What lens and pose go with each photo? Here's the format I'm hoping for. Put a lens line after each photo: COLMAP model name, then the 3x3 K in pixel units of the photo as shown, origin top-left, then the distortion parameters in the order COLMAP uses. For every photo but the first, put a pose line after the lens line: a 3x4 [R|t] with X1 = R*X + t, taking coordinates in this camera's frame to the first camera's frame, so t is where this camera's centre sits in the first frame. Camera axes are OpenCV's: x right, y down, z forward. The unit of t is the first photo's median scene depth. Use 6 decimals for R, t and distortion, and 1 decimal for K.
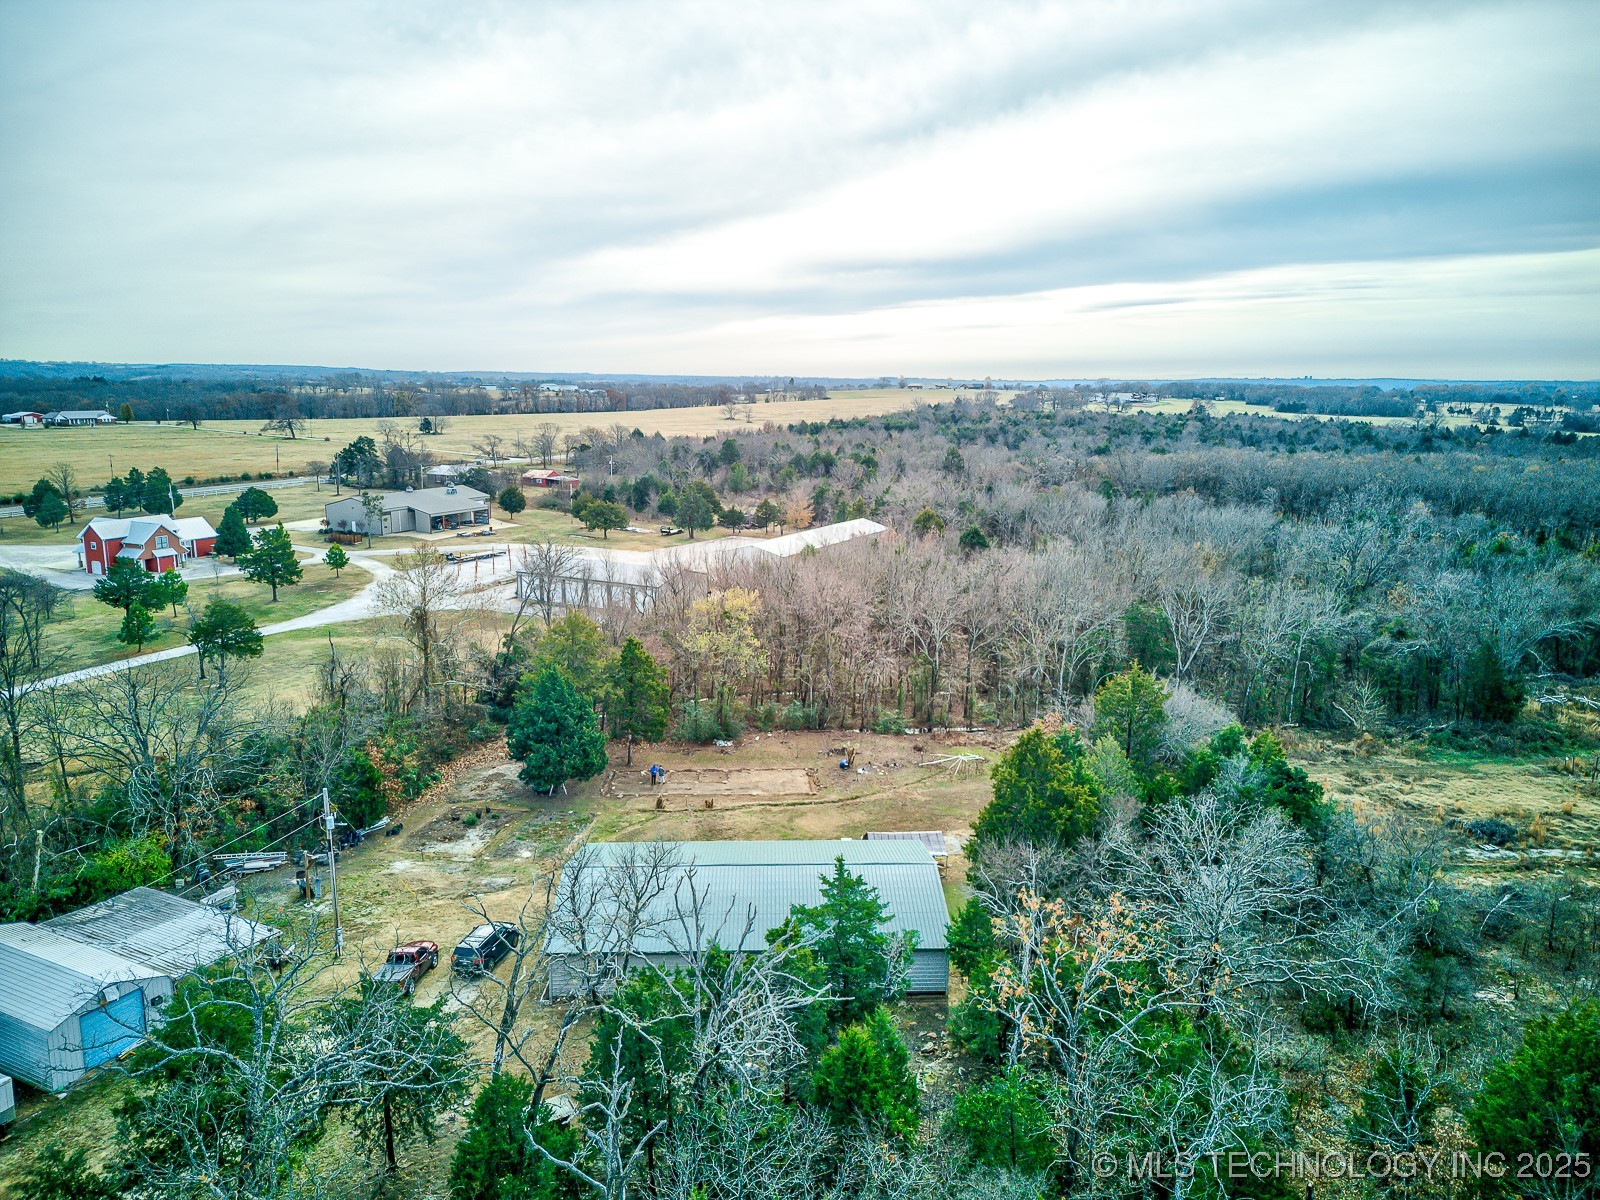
lens RADIAL K [[1129.5, 0, 800.0], [0, 1129.5, 600.0], [0, 0, 1]] dist [0.006708, 0.002040]
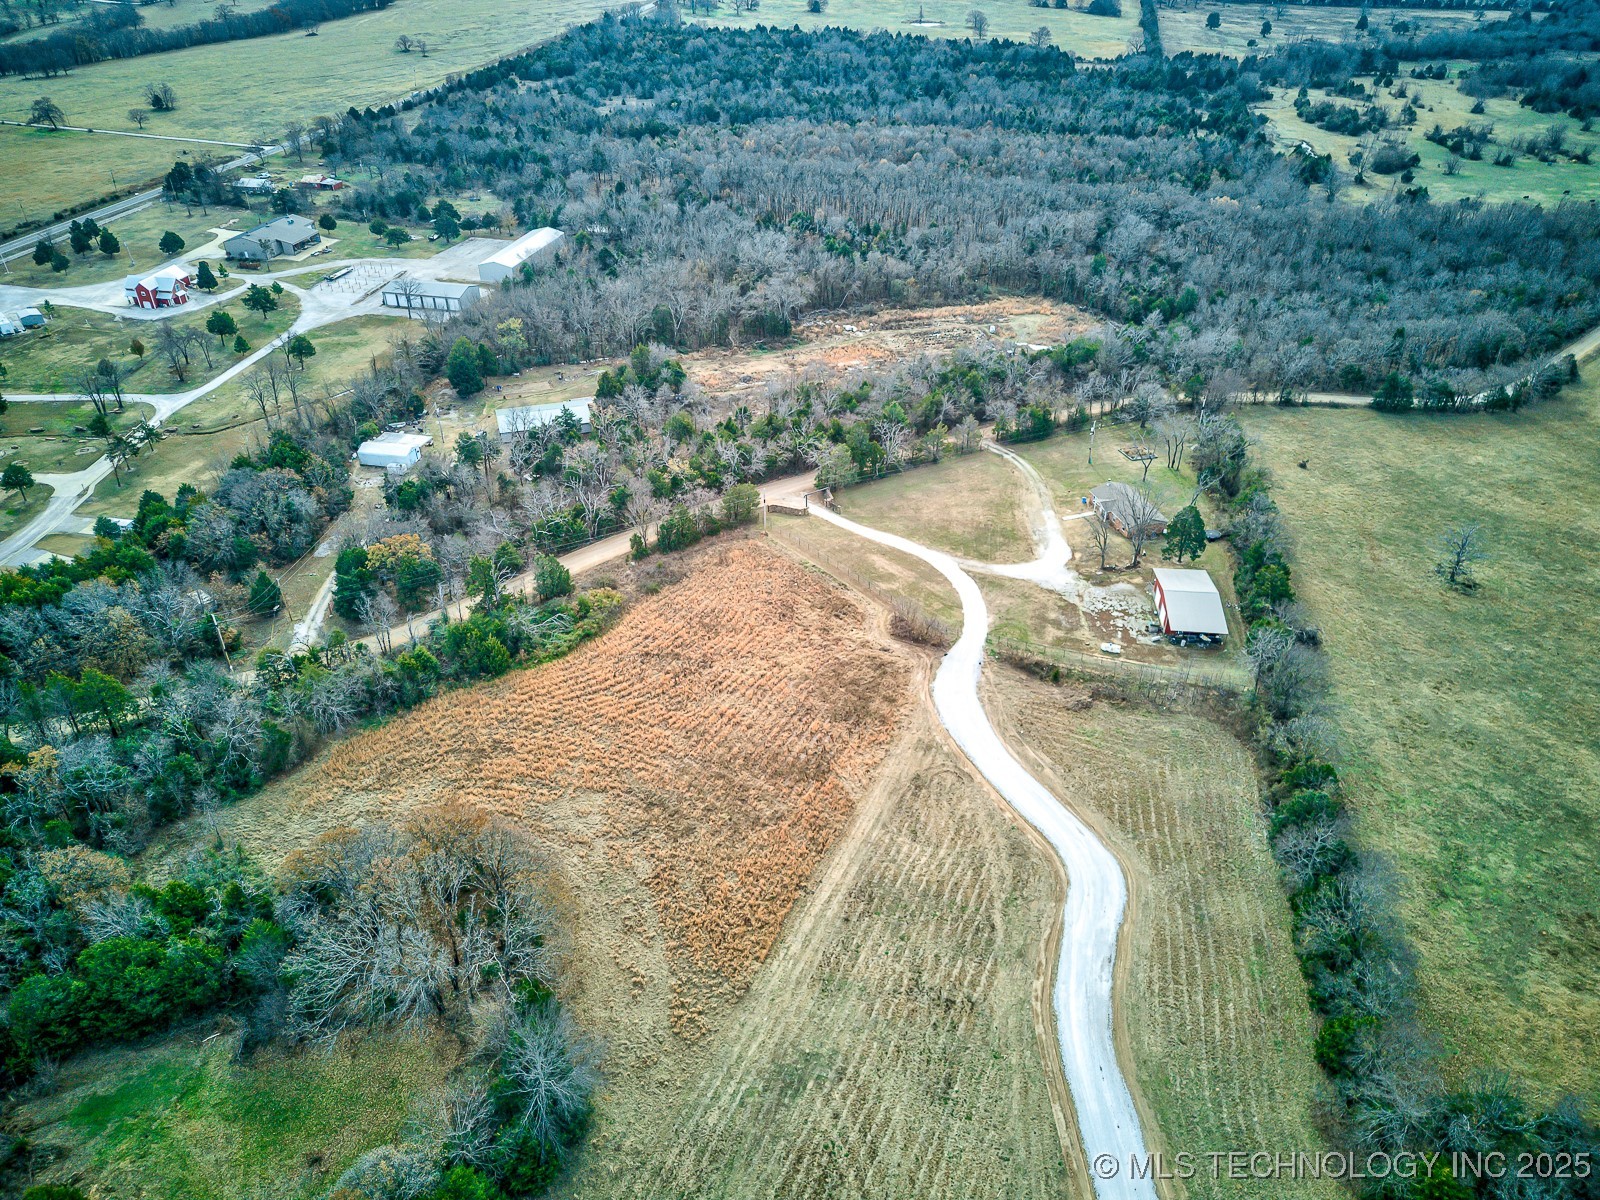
lens RADIAL K [[1129.5, 0, 800.0], [0, 1129.5, 600.0], [0, 0, 1]] dist [0.006708, 0.002040]
pose [[0.963065, -0.149648, 0.223853, -0.097141], [0.054196, 0.922056, 0.383243, -0.382680], [-0.263757, -0.356956, 0.896111, -1.858483]]
